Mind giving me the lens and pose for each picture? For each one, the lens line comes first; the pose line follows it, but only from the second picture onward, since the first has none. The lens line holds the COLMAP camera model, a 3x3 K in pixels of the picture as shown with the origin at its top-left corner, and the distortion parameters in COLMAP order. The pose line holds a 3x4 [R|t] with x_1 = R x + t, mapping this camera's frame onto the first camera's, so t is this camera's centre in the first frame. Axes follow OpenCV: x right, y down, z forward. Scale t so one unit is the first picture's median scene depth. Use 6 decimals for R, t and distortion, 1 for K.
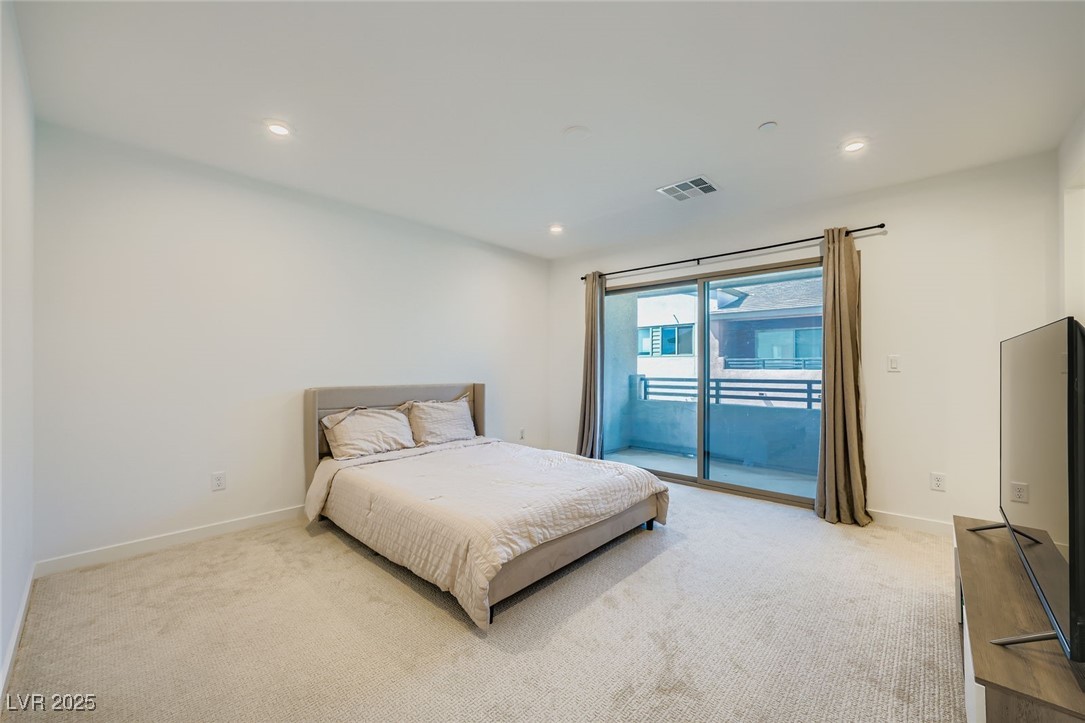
lens RADIAL K [[428.1, 0, 560.6], [0, 428.1, 368.2], [0, 0, 1]] dist [-0.018344, 0.003957]
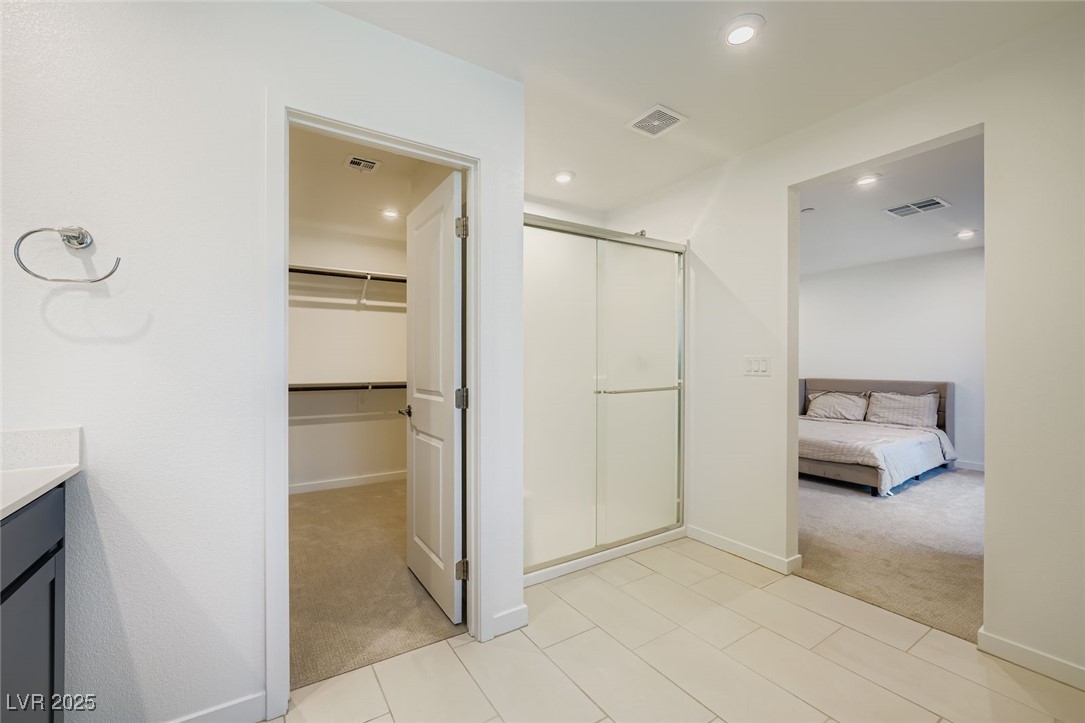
lens RADIAL K [[428.1, 0, 541.0], [0, 428.1, 365.3], [0, 0, 1]] dist [-0.018344, 0.003957]
pose [[-0.267711, -0.002085, -0.963497, 1.337000], [-0.002218, 0.999996, -0.001547, -0.005345], [0.963497, 0.001723, -0.267715, 0.312805]]
